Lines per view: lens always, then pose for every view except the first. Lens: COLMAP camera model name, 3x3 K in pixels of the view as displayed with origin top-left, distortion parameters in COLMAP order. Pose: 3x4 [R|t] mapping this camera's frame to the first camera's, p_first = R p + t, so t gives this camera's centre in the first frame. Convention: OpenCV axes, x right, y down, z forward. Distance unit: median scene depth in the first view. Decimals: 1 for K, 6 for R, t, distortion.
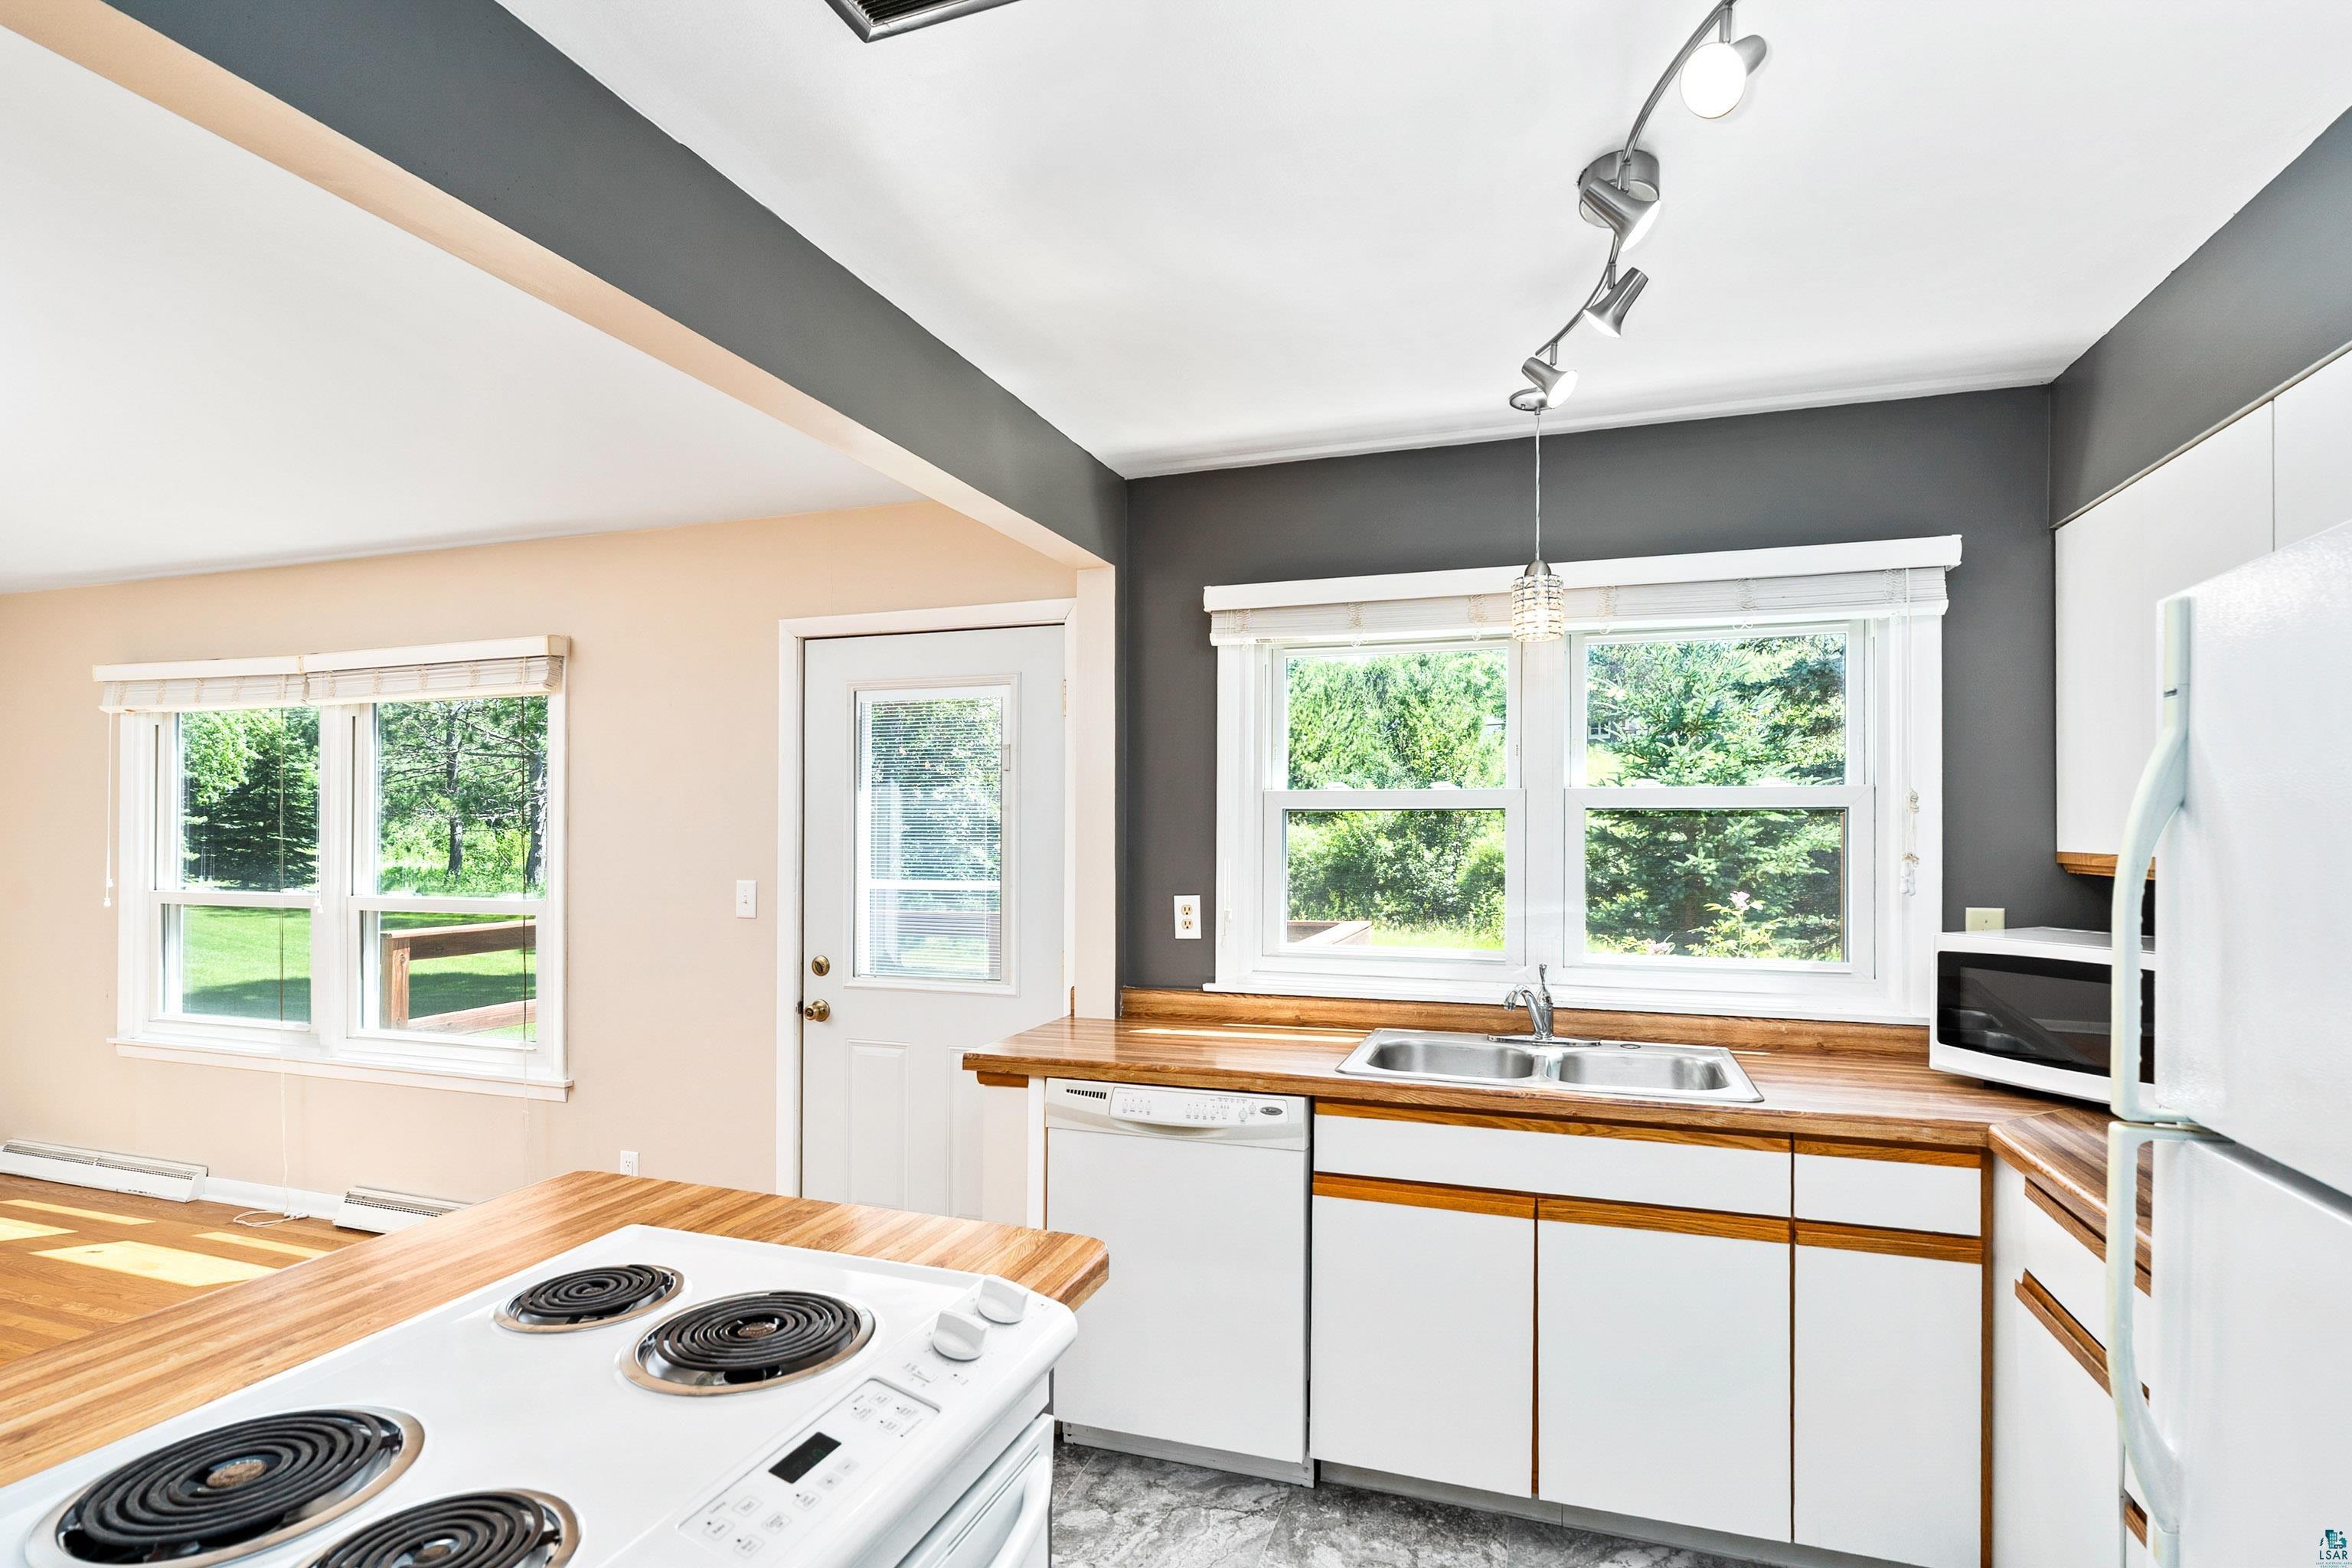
lens RADIAL K [[1132.0, 0, 1135.0], [0, 1132.0, 826.7], [0, 0, 1]] dist [-0.001343, -0.000138]
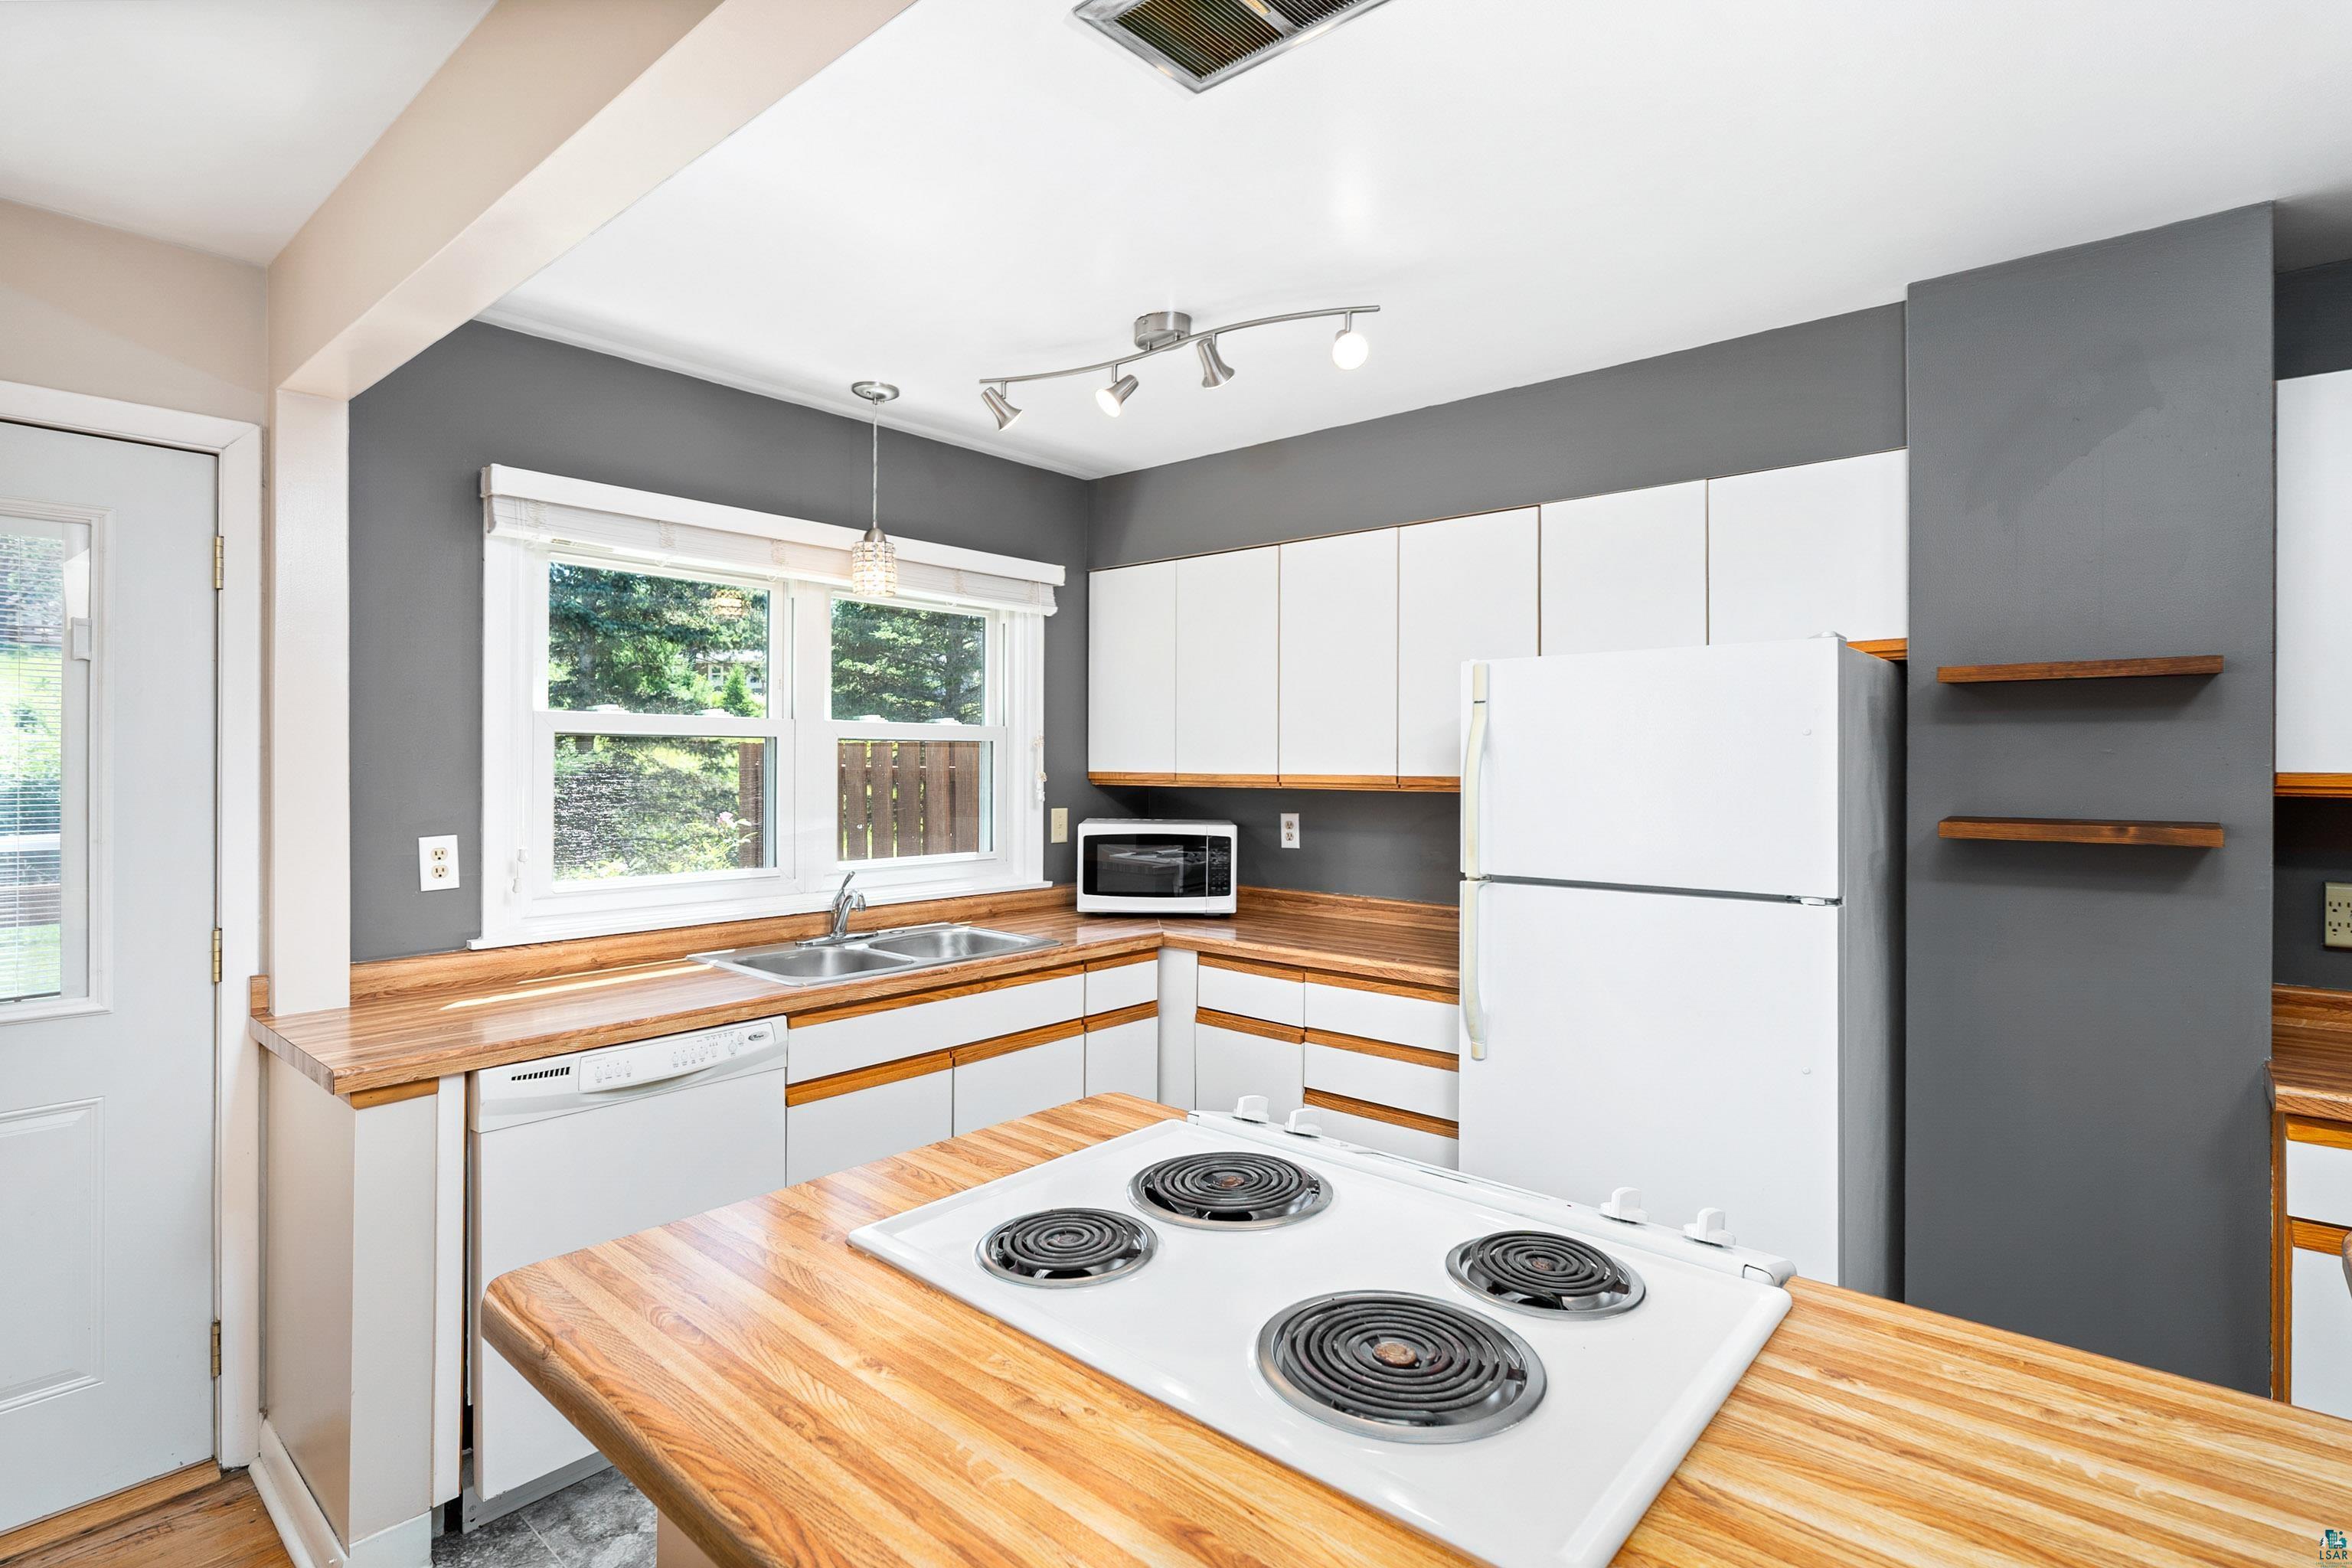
lens RADIAL K [[1132.0, 0, 1189.5], [0, 1132.0, 761.6], [0, 0, 1]] dist [-0.001343, -0.000138]
pose [[0.374804, -0.001425, 0.927103, -0.502371], [-0.009814, 0.999937, 0.005504, -0.002007], [-0.927052, -0.011162, 0.374766, 0.203440]]
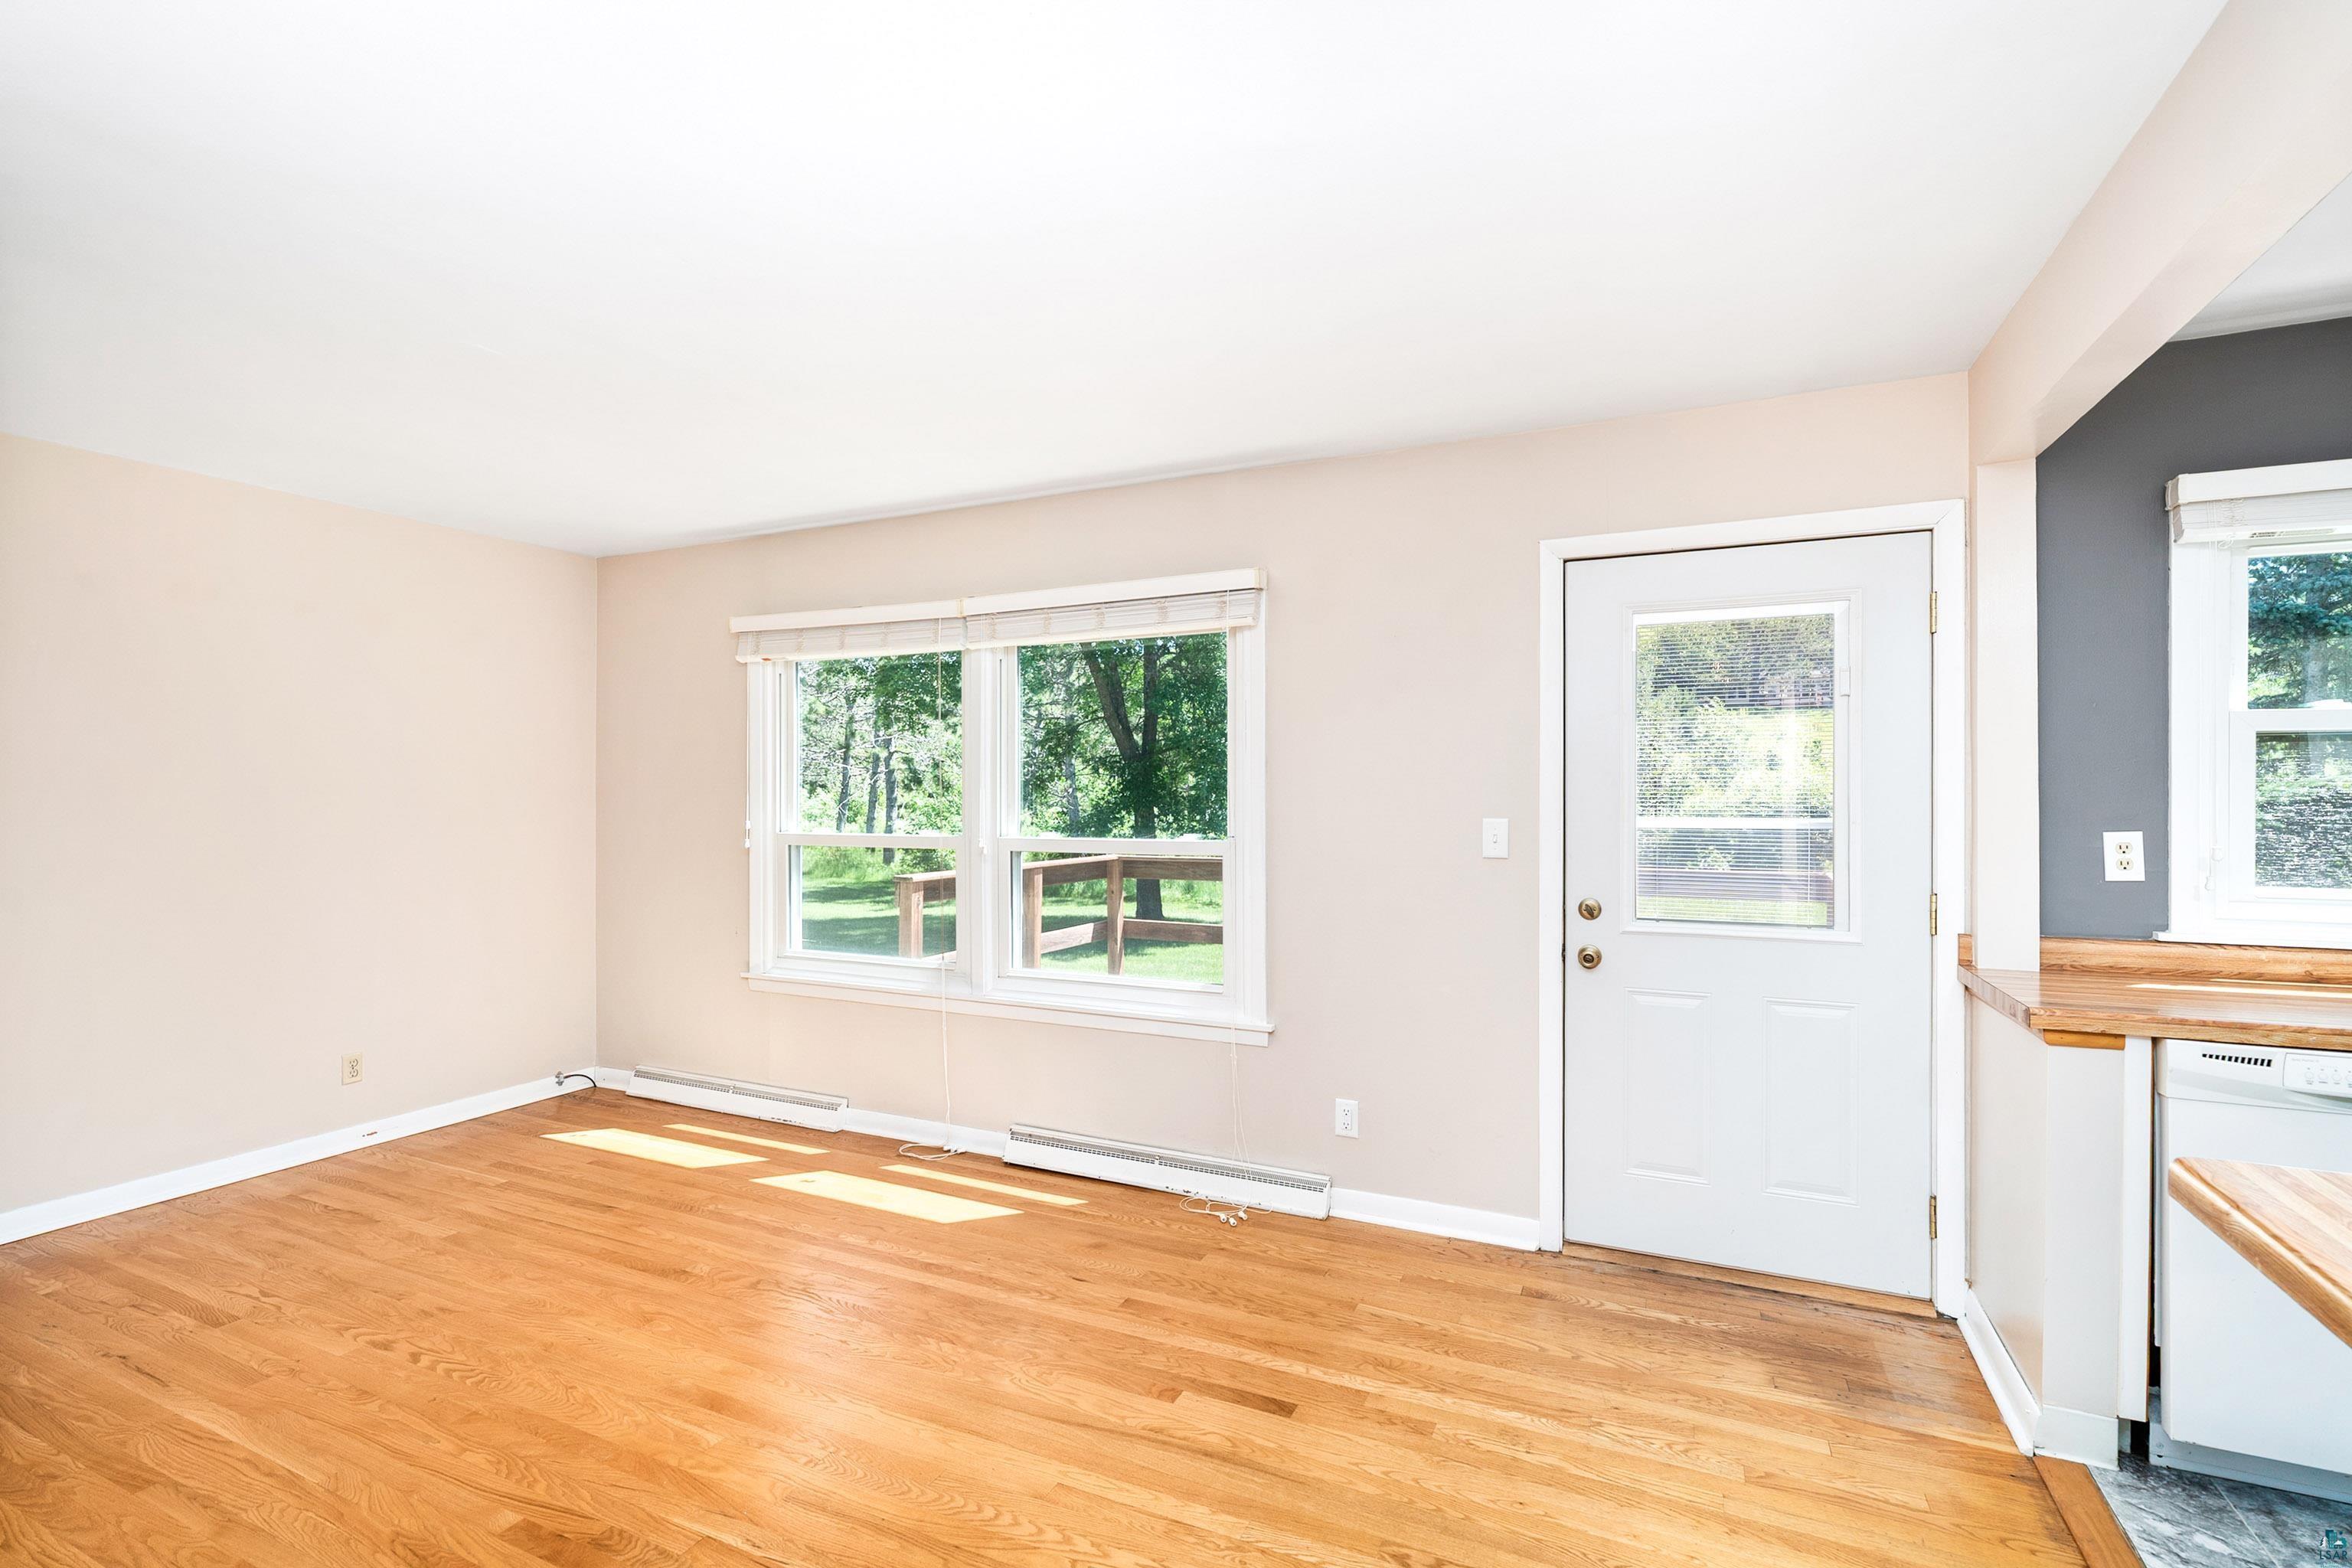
lens RADIAL K [[1078.1, 0, 1171.9], [0, 1078.1, 796.9], [0, 0, 1]] dist [-0.001491, 0.000915]
pose [[0.992886, -0.002740, -0.119037, -0.587538], [0.003976, 0.999941, 0.010148, 0.022507], [0.119003, -0.010549, 0.992838, 0.085186]]
